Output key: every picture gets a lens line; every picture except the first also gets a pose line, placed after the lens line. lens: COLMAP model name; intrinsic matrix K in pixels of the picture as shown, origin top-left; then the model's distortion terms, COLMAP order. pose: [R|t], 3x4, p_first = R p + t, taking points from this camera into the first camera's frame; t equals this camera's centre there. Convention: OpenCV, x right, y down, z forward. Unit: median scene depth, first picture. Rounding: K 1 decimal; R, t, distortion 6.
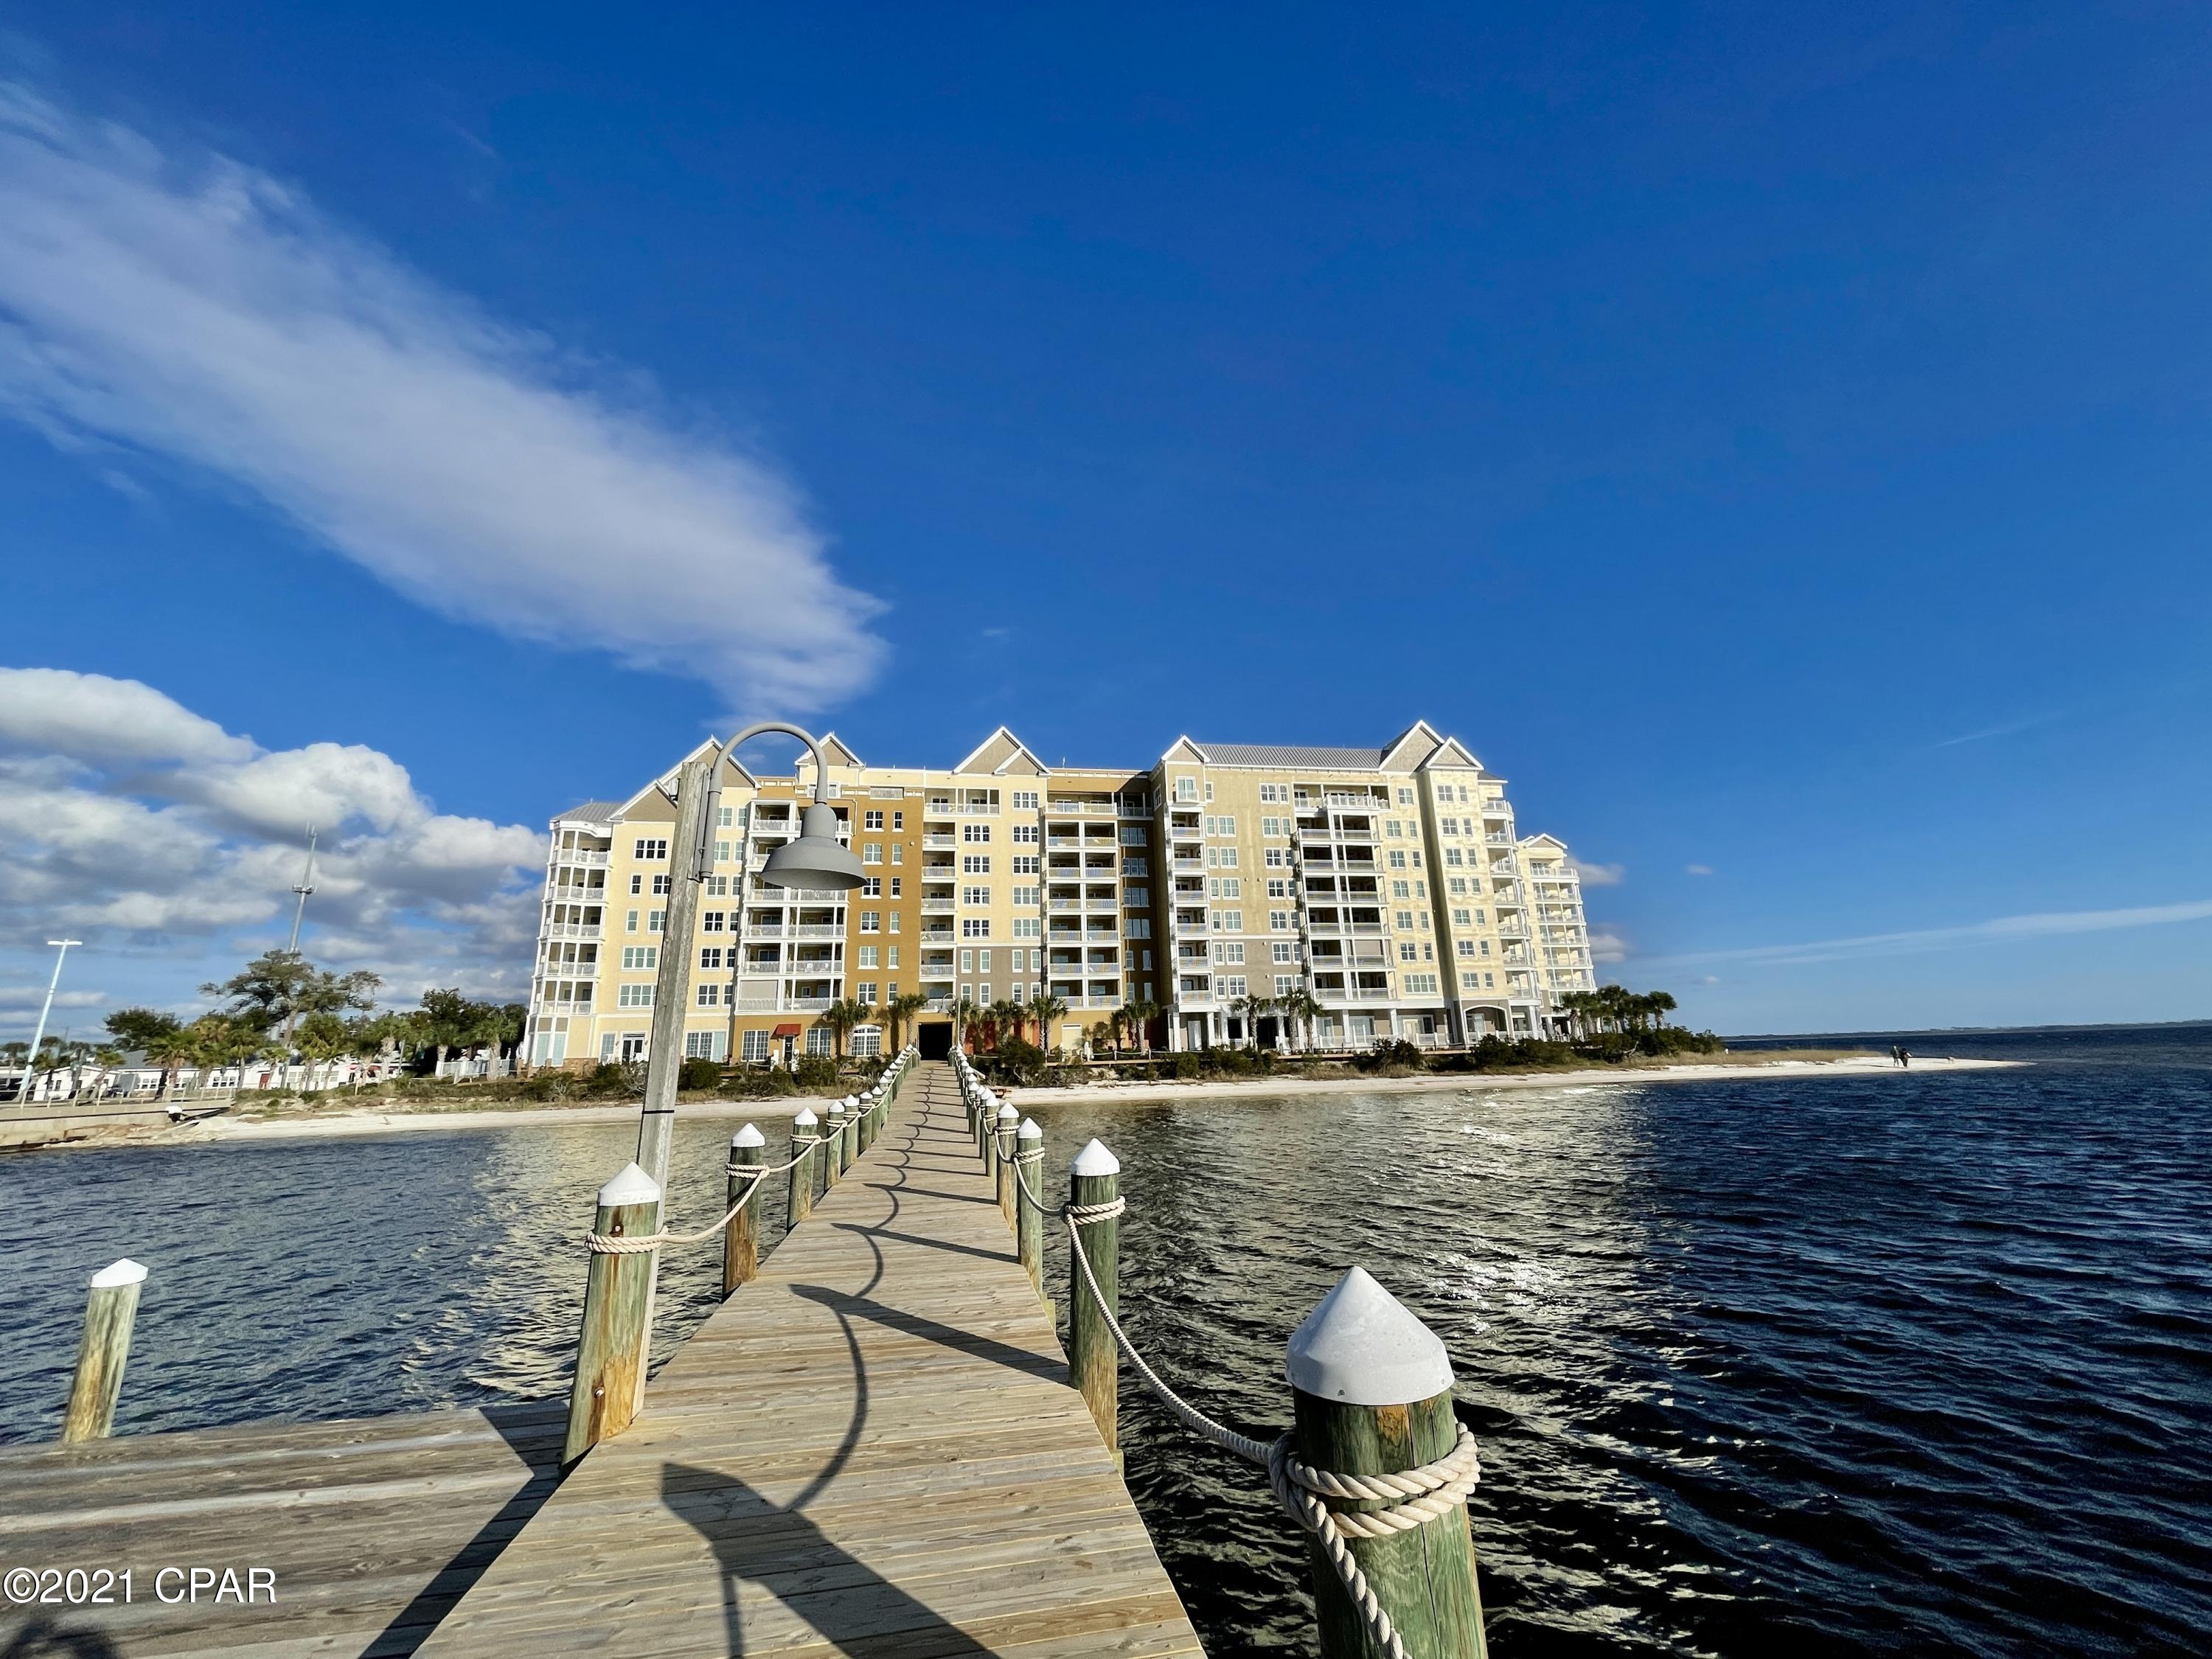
lens RADIAL K [[877.4, 0, 1102.4], [0, 877.4, 823.3], [0, 0, 1]] dist [-0.001311, -0.000036]
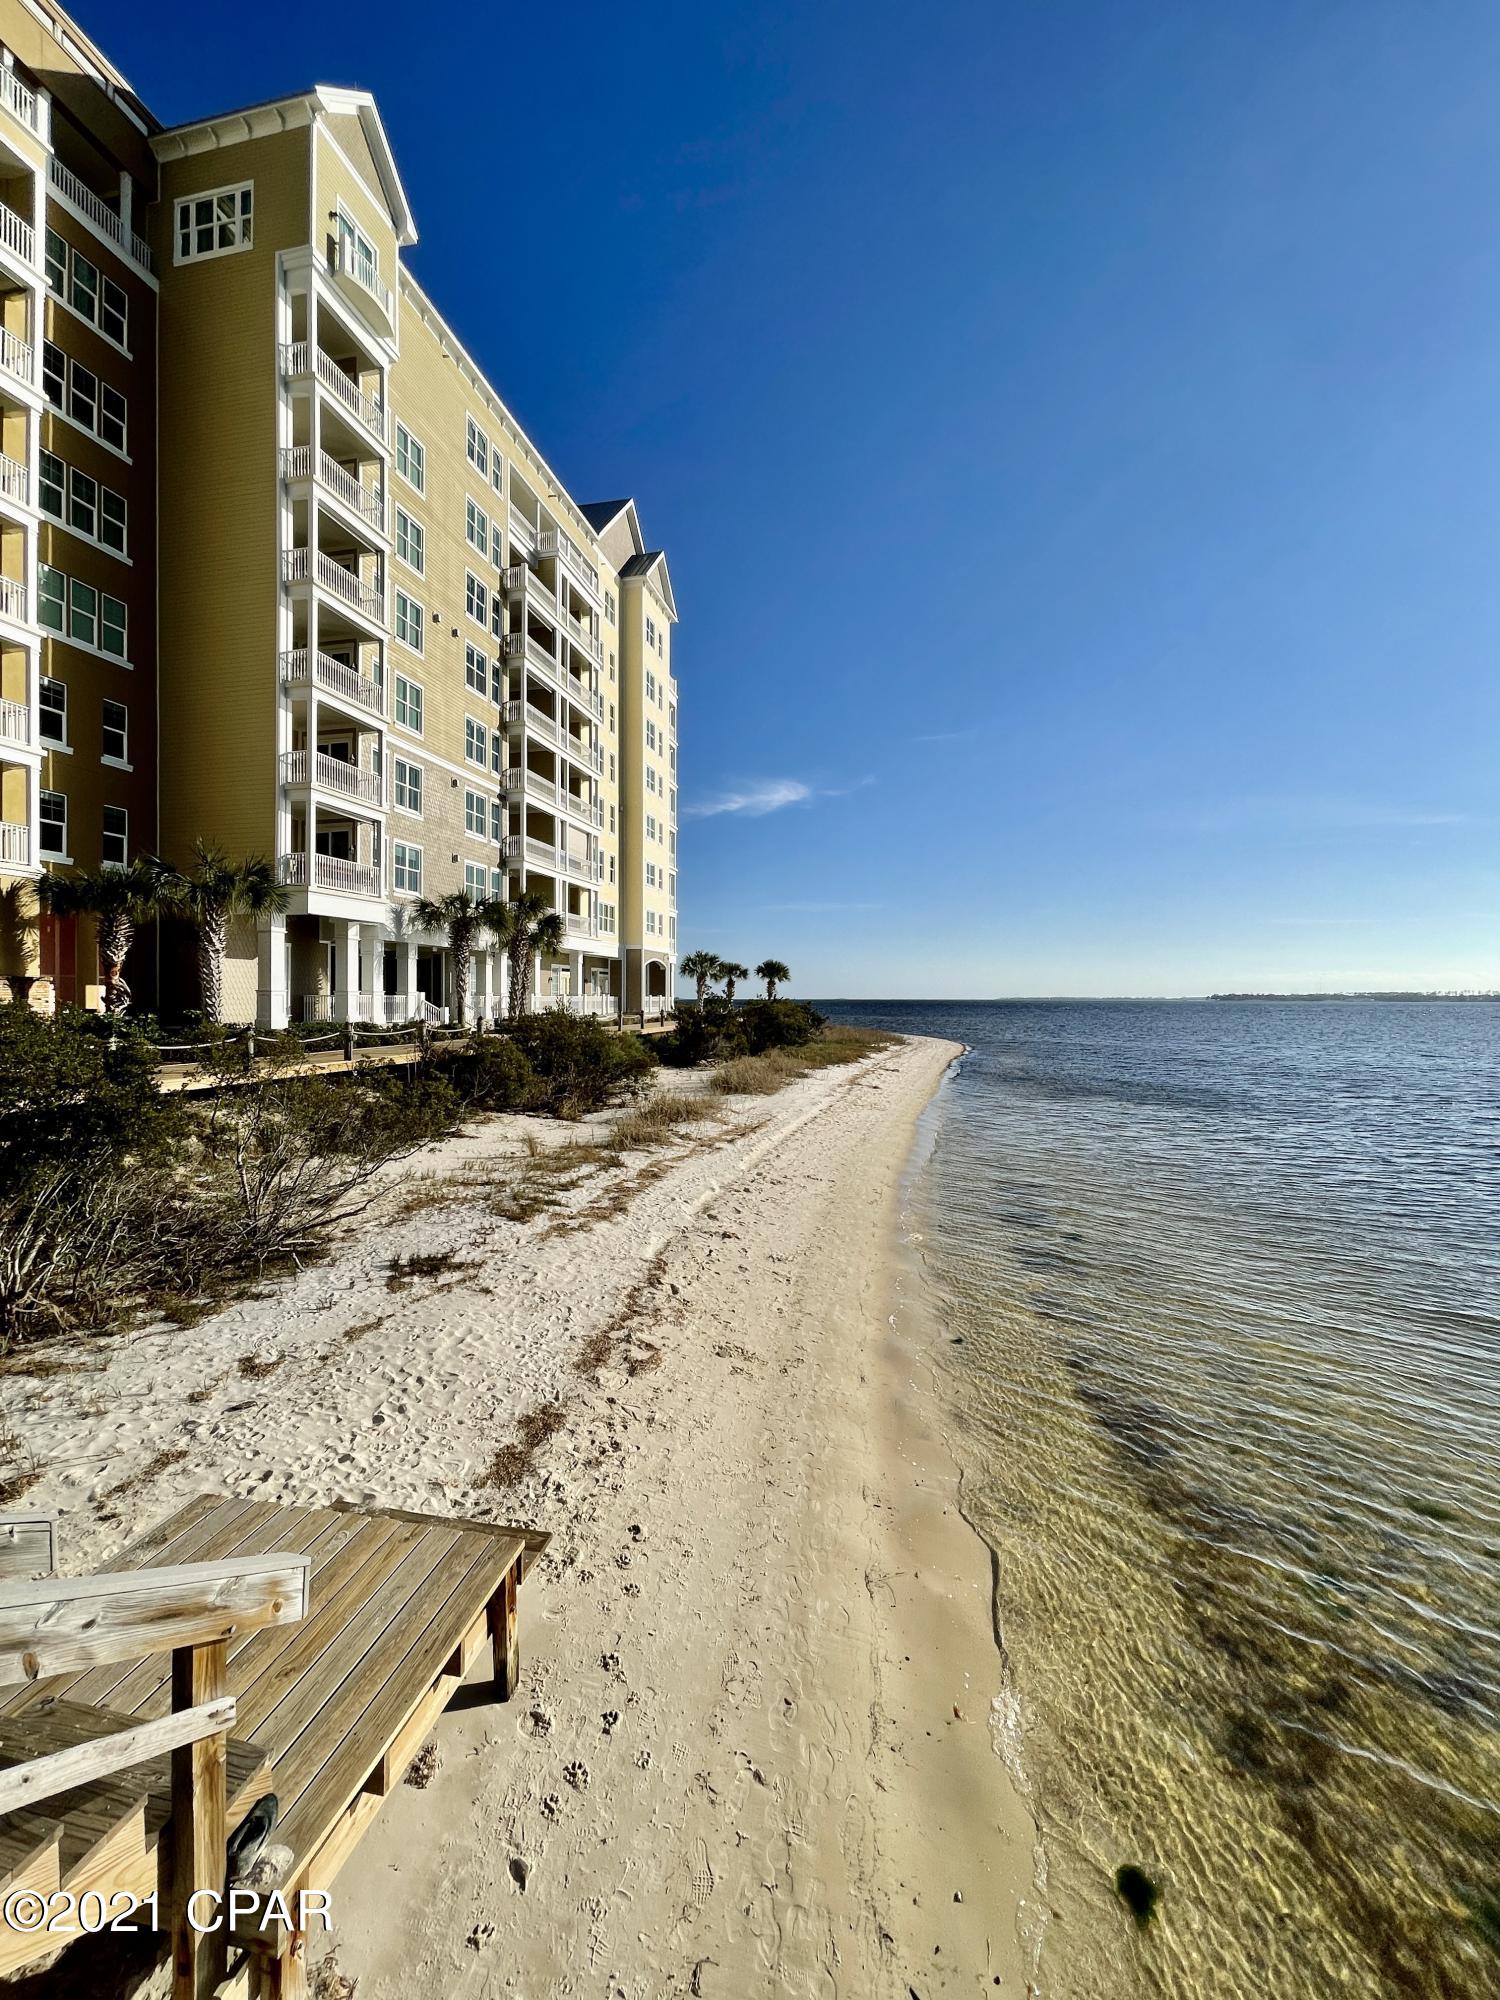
lens RADIAL K [[793.3, 0, 749.1], [0, 793.3, 995.6], [0, 0, 1]] dist [-0.001311, -0.000036]
pose [[0.380750, 0.031470, 0.924142, -0.126842], [-0.251015, 0.965409, 0.070543, 0.185323], [-0.889956, -0.258833, 0.375479, 0.740245]]
